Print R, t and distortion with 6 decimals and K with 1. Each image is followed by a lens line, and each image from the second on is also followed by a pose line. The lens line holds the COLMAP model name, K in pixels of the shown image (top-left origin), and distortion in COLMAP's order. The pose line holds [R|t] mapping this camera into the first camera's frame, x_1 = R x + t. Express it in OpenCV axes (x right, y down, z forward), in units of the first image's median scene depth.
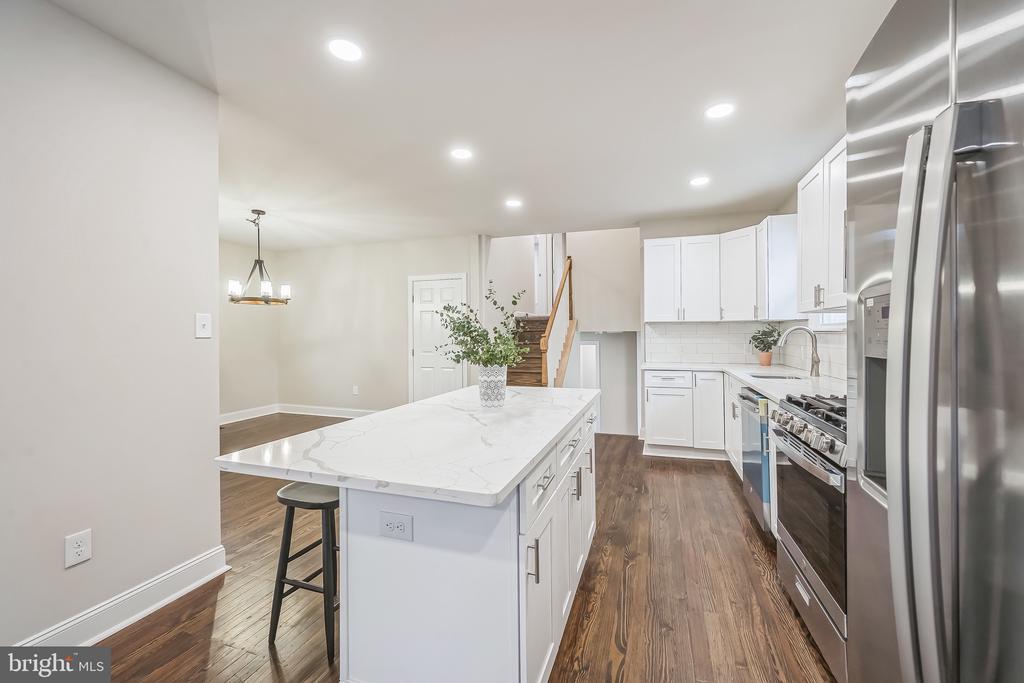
lens RADIAL K [[417.7, 0, 510.2], [0, 417.7, 334.3], [0, 0, 1]] dist [0.000486, 0.000088]
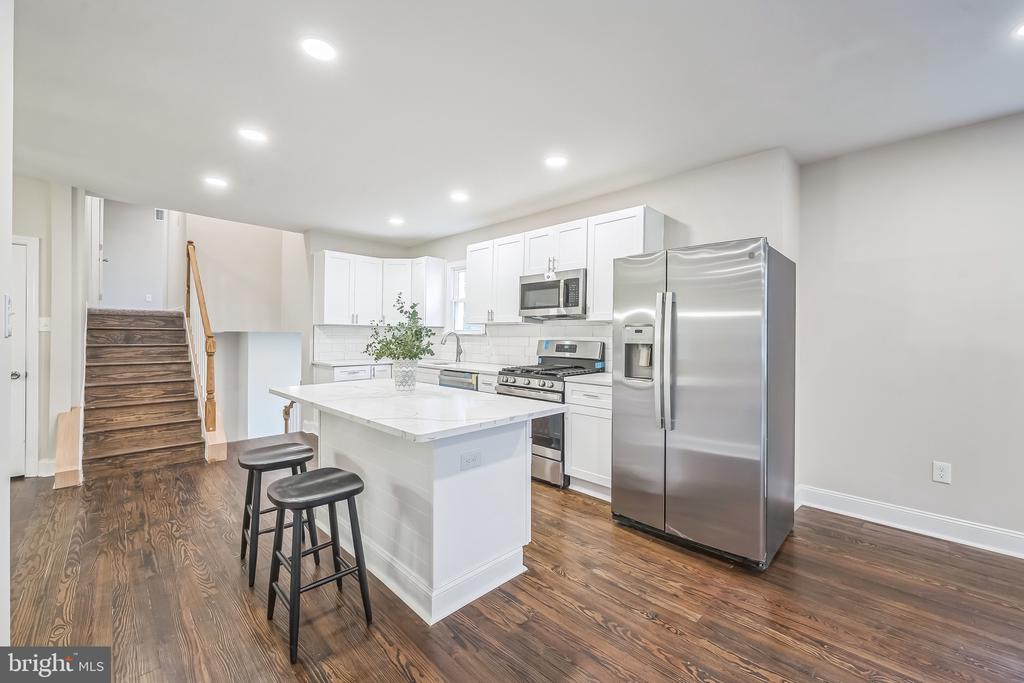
lens RADIAL K [[417.7, 0, 510.2], [0, 417.7, 334.3], [0, 0, 1]] dist [0.000486, 0.000088]
pose [[0.435127, 0.011666, 0.900293, -0.478113], [-0.006947, 0.999930, -0.009600, 0.004804], [-0.900342, -0.002077, 0.435178, 0.073322]]
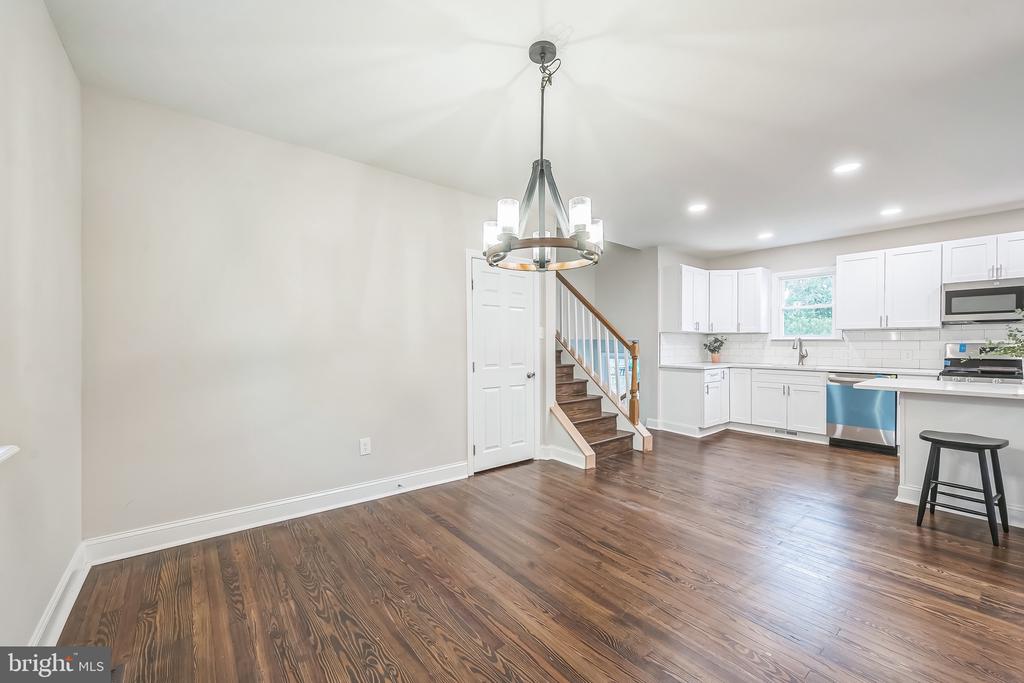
lens RADIAL K [[413.1, 0, 515.6], [0, 413.1, 344.8], [0, 0, 1]] dist [-0.000495, 0.000118]
pose [[0.525605, 0.004223, 0.850718, -0.998389], [-0.000439, 0.999989, -0.004693, 0.016519], [-0.850729, 0.002093, 0.525601, 0.800567]]
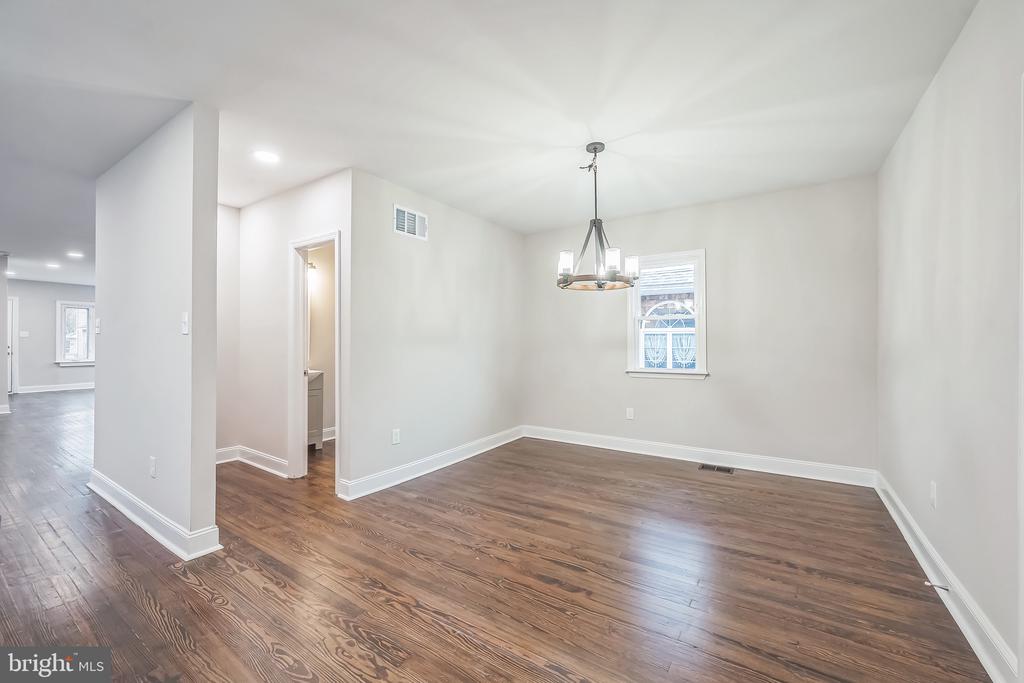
lens RADIAL K [[406.6, 0, 519.5], [0, 406.6, 339.2], [0, 0, 1]] dist [-0.000004, 0.000024]
pose [[-0.240316, 0.000278, -0.970695, 0.059109], [-0.005617, 0.999983, 0.001677, 0.009752], [0.970679, 0.005855, -0.240310, 1.047127]]
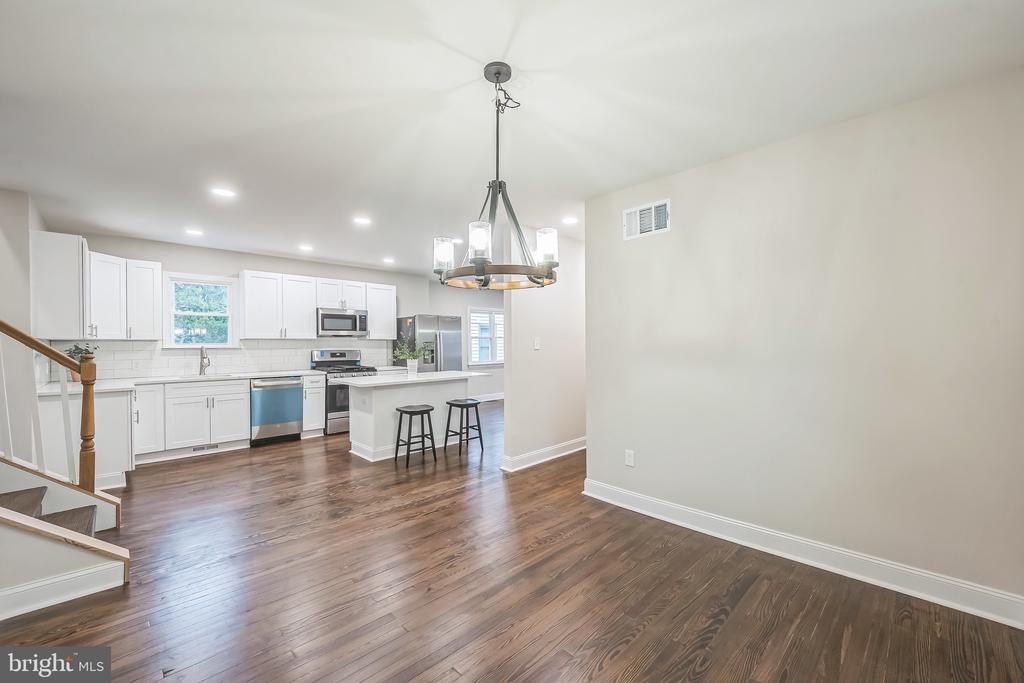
lens RADIAL K [[413.1, 0, 515.6], [0, 413.1, 344.8], [0, 0, 1]] dist [-0.000495, 0.000118]
pose [[-0.897738, 0.008298, 0.440451, -0.815238], [0.011837, 0.999916, 0.005288, -0.010838], [-0.440370, 0.009960, -0.897761, 1.395726]]
